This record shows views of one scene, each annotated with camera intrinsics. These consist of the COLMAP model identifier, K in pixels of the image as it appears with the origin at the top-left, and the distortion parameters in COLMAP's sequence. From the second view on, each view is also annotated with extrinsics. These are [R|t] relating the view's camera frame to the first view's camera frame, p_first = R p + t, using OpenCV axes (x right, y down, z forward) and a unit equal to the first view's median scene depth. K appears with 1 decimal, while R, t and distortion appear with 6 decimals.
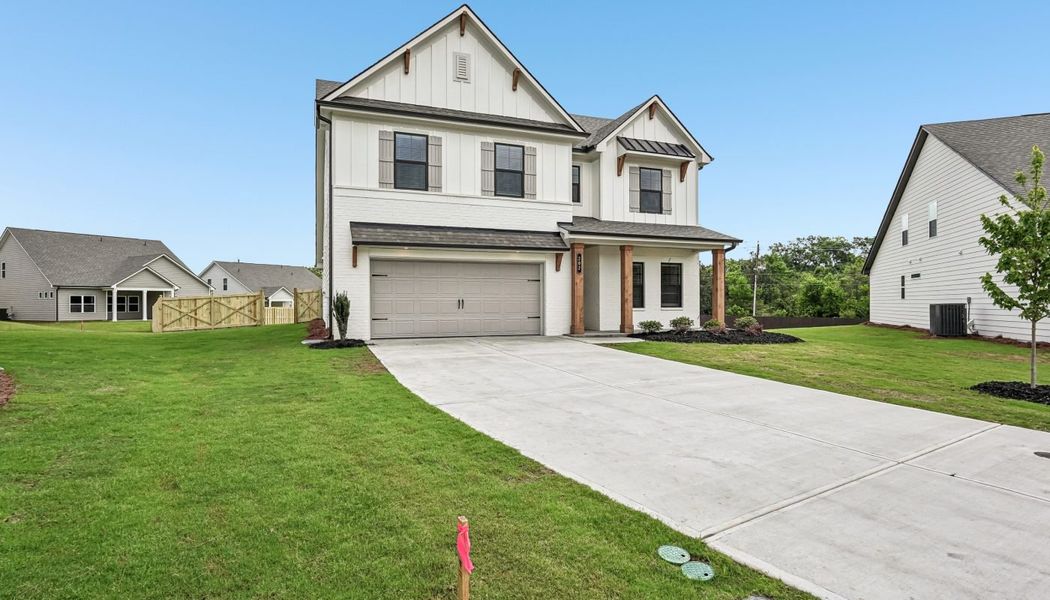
lens RADIAL K [[506.4, 0, 522.2], [0, 506.4, 296.3], [0, 0, 1]] dist [0.015791, -0.000257]
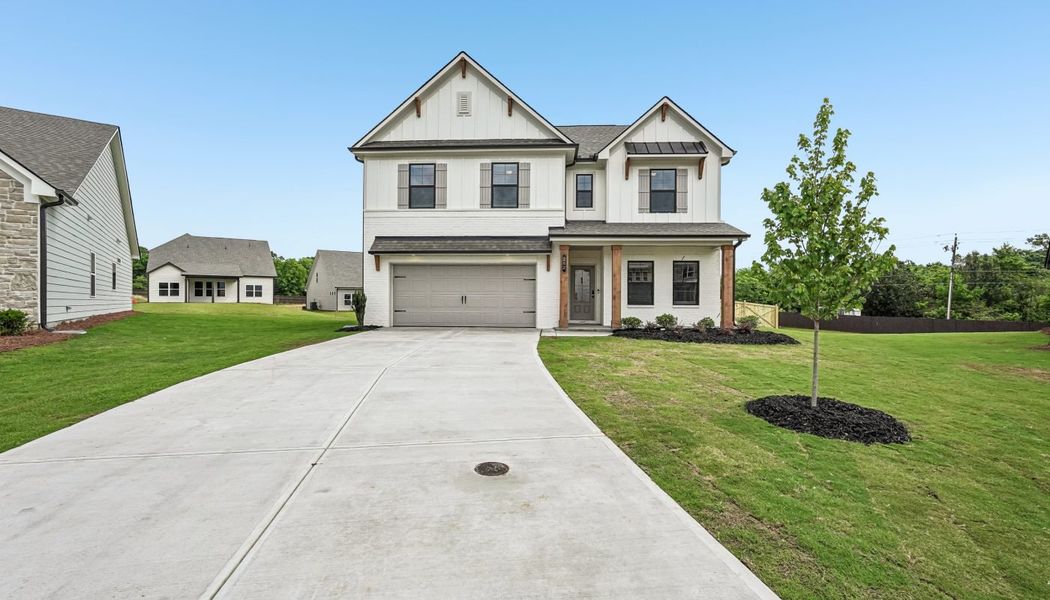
lens RADIAL K [[433.9, 0, 531.4], [0, 433.9, 299.9], [0, 0, 1]] dist [0.001677, -0.001084]
pose [[0.920025, 0.006981, -0.391799, 0.416648], [-0.003563, 0.999949, 0.009452, 0.005401], [0.391845, -0.007300, 0.920002, 0.104373]]
